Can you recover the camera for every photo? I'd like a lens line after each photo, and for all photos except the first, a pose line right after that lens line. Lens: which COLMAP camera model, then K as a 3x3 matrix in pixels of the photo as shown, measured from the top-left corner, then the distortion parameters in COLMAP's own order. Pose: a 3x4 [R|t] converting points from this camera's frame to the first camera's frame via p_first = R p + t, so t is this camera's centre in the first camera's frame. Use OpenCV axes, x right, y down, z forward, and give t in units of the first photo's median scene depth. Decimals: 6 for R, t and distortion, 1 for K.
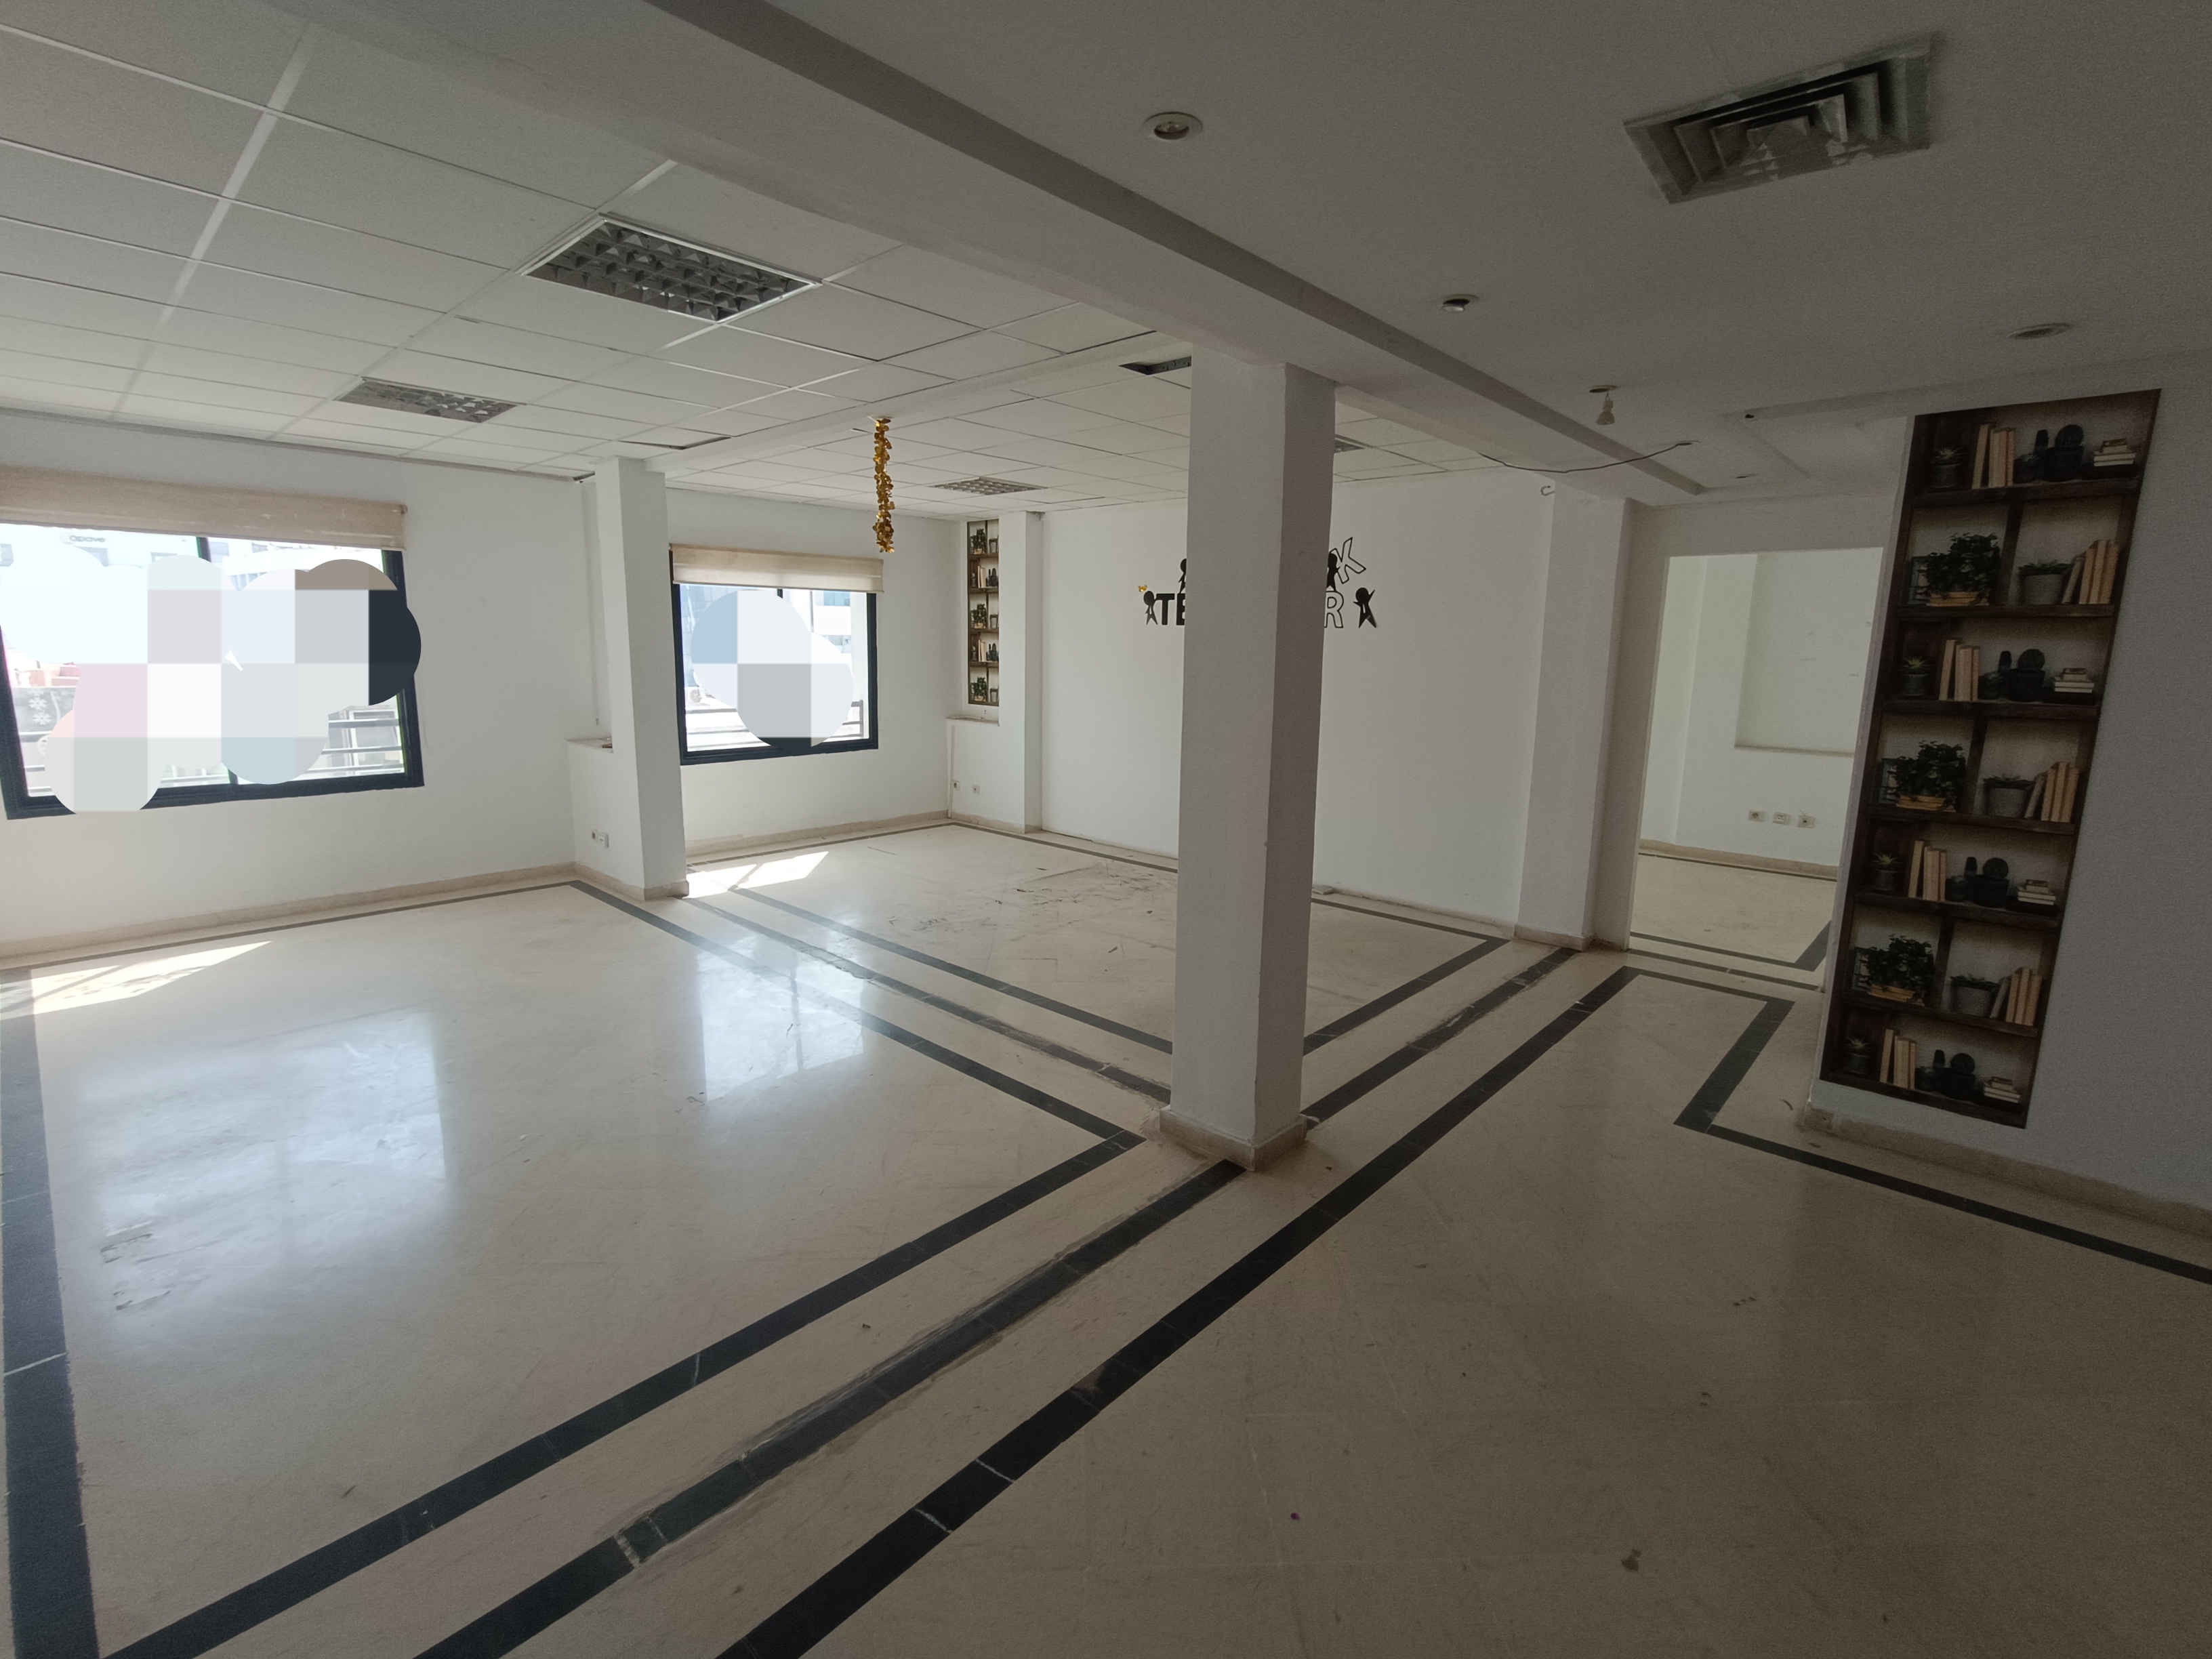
lens RADIAL K [[1012.8, 0, 1107.5], [0, 1012.8, 803.6], [0, 0, 1]] dist [-0.018190, 0.012202]
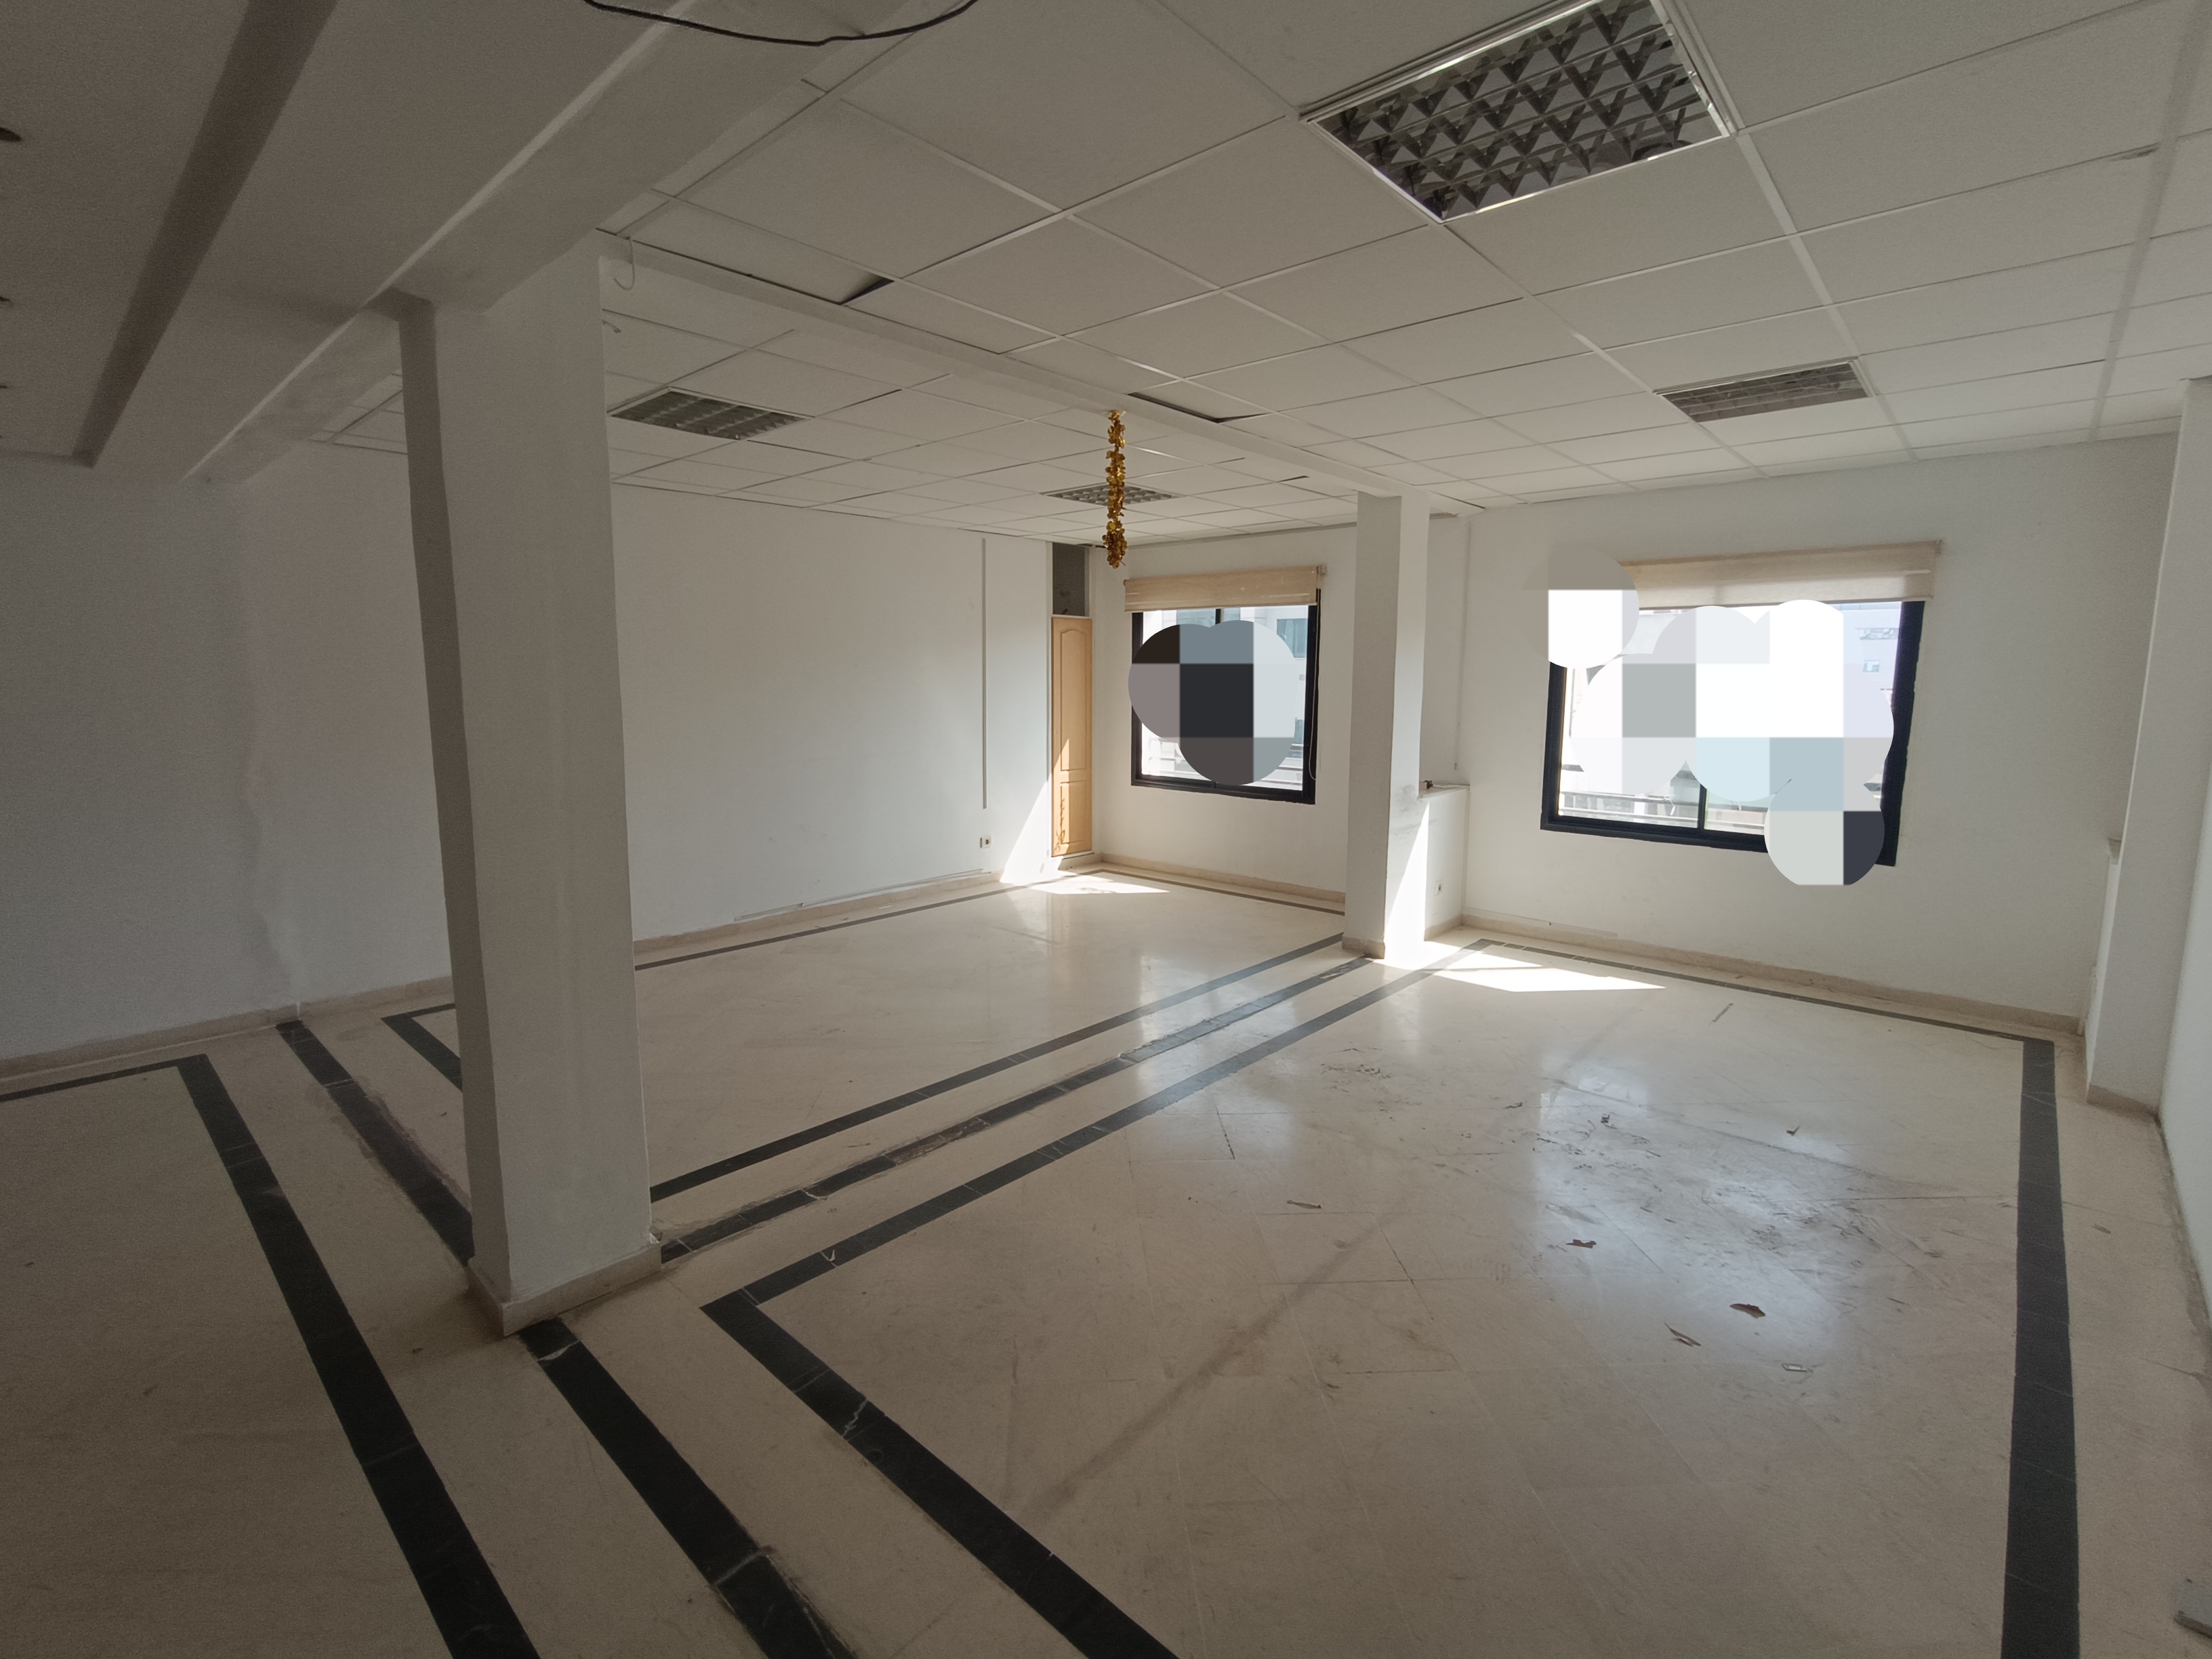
lens RADIAL K [[1004.8, 0, 1108.0], [0, 1004.8, 803.1], [0, 0, 1]] dist [0.001848, 0.000276]
pose [[0.004397, 0.111724, -0.993730, 0.455356], [-0.170106, 0.979339, 0.109353, -0.101178], [0.985416, 0.168559, 0.023311, 0.705664]]
